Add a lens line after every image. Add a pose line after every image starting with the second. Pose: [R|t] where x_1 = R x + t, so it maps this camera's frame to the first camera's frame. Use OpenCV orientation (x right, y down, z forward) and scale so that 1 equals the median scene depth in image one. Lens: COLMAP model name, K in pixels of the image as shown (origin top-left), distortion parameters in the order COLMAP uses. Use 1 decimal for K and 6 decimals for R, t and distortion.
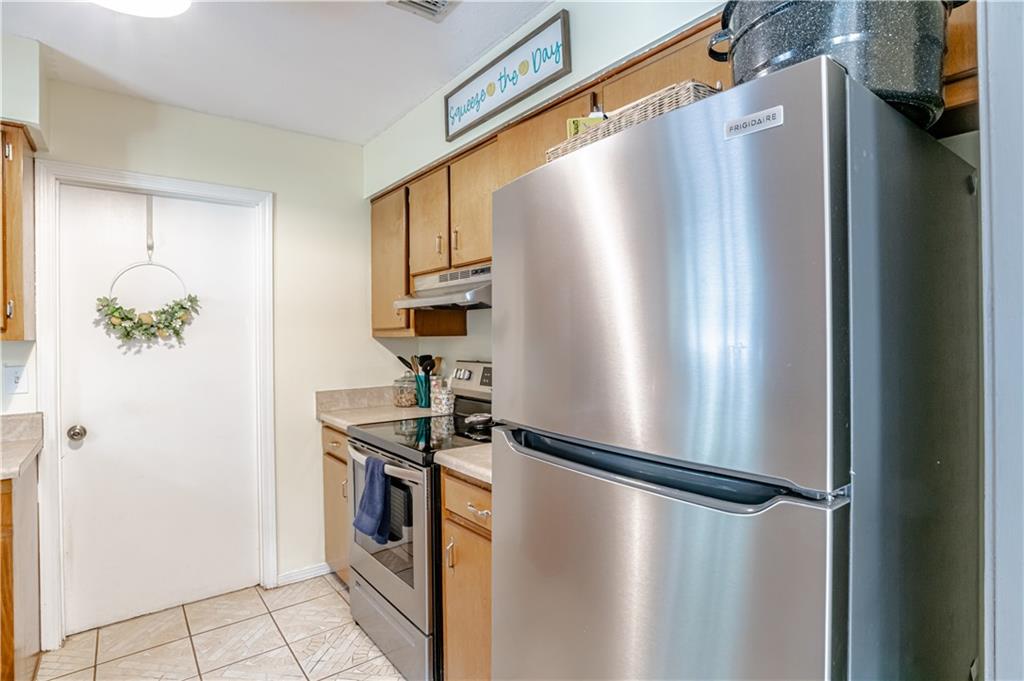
lens RADIAL K [[522.7, 0, 511.5], [0, 522.7, 336.1], [0, 0, 1]] dist [-0.052370, 0.017888]
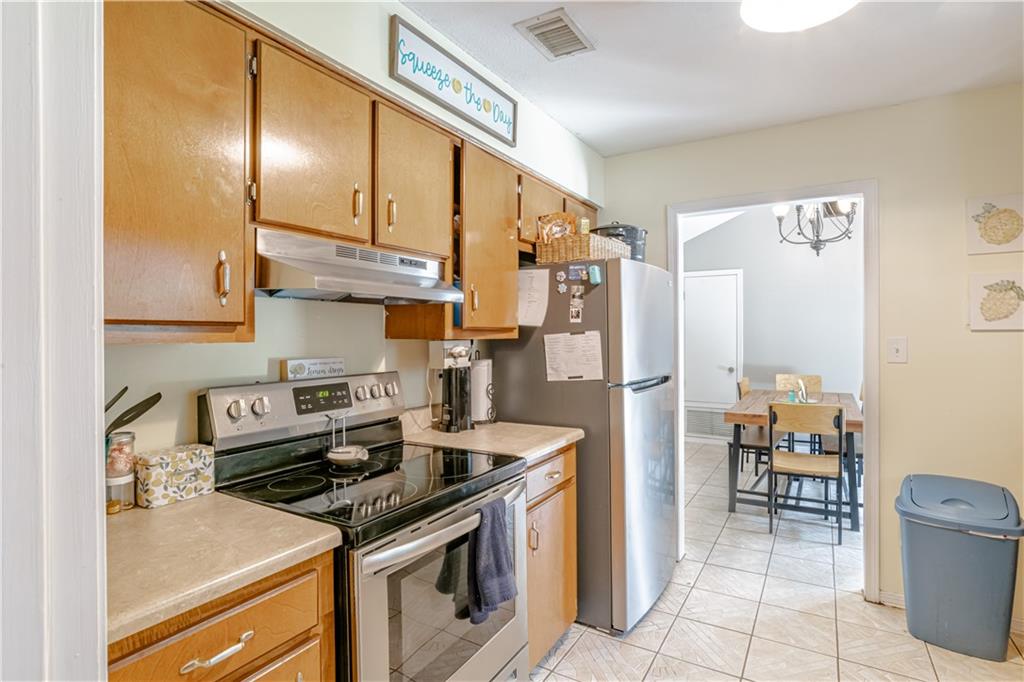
lens RADIAL K [[522.7, 0, 515.9], [0, 522.7, 334.1], [0, 0, 1]] dist [-0.052370, 0.017888]
pose [[-0.367693, 0.007677, 0.929916, -0.928776], [0.002900, 0.999971, -0.007108, -0.003689], [-0.929943, 0.000083, -0.367704, 1.187822]]
